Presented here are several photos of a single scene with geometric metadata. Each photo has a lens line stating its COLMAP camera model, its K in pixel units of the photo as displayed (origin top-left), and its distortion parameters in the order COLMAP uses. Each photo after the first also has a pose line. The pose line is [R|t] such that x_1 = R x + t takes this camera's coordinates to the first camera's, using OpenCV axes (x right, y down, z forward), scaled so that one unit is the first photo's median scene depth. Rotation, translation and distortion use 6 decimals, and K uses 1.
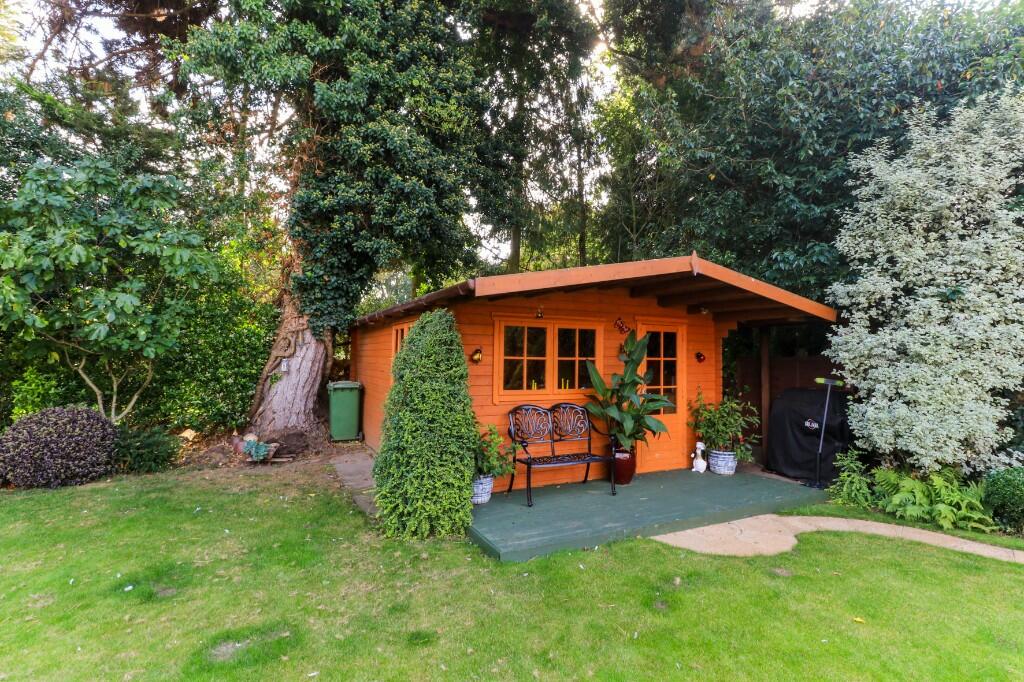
lens RADIAL K [[544.4, 0, 512.0], [0, 544.4, 341.0], [0, 0, 1]] dist [0.002673, 0.000385]
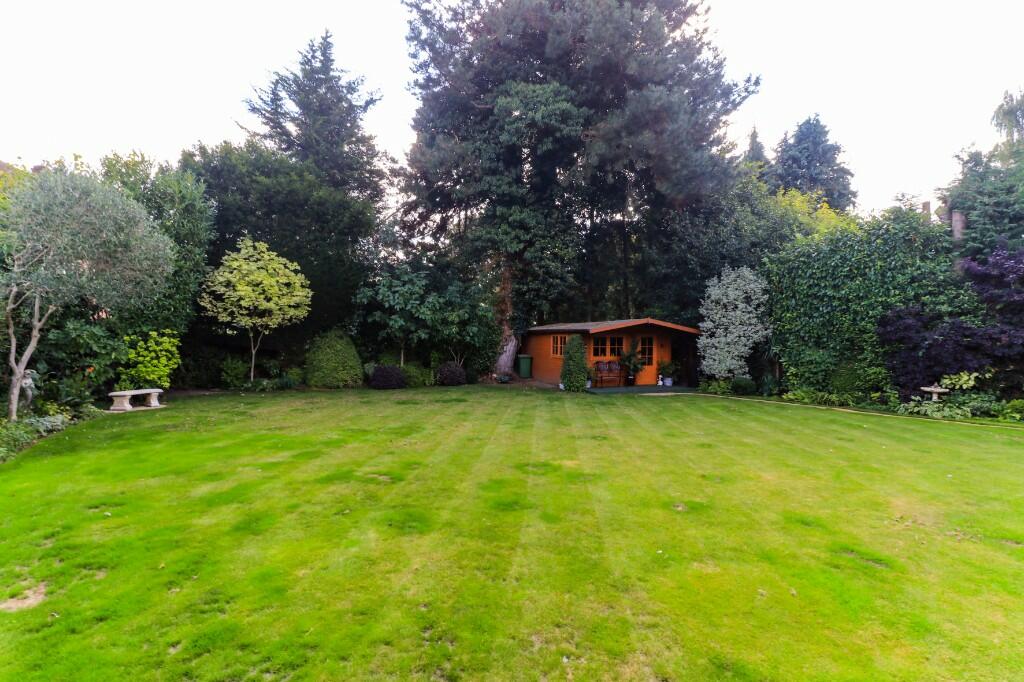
lens RADIAL K [[484.6, 0, 509.5], [0, 484.6, 337.2], [0, 0, 1]] dist [0.001212, -0.000024]
pose [[0.990639, -0.005787, -0.136382, -0.108855], [0.010024, 0.999487, 0.030403, -0.112749], [0.136136, -0.031485, 0.990190, -1.827435]]
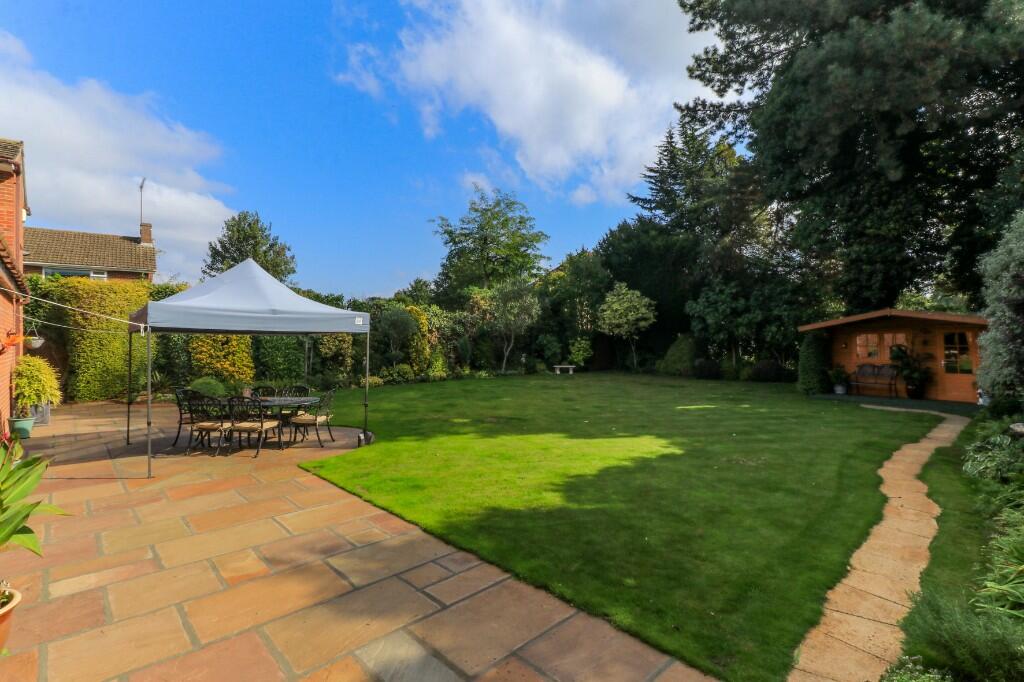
lens RADIAL K [[484.6, 0, 509.5], [0, 484.6, 337.2], [0, 0, 1]] dist [0.001212, -0.000024]
pose [[0.068400, -0.018580, -0.997485, 2.176617], [0.043735, 0.998921, -0.015607, -0.058164], [0.996699, -0.042558, 0.069139, -0.905598]]
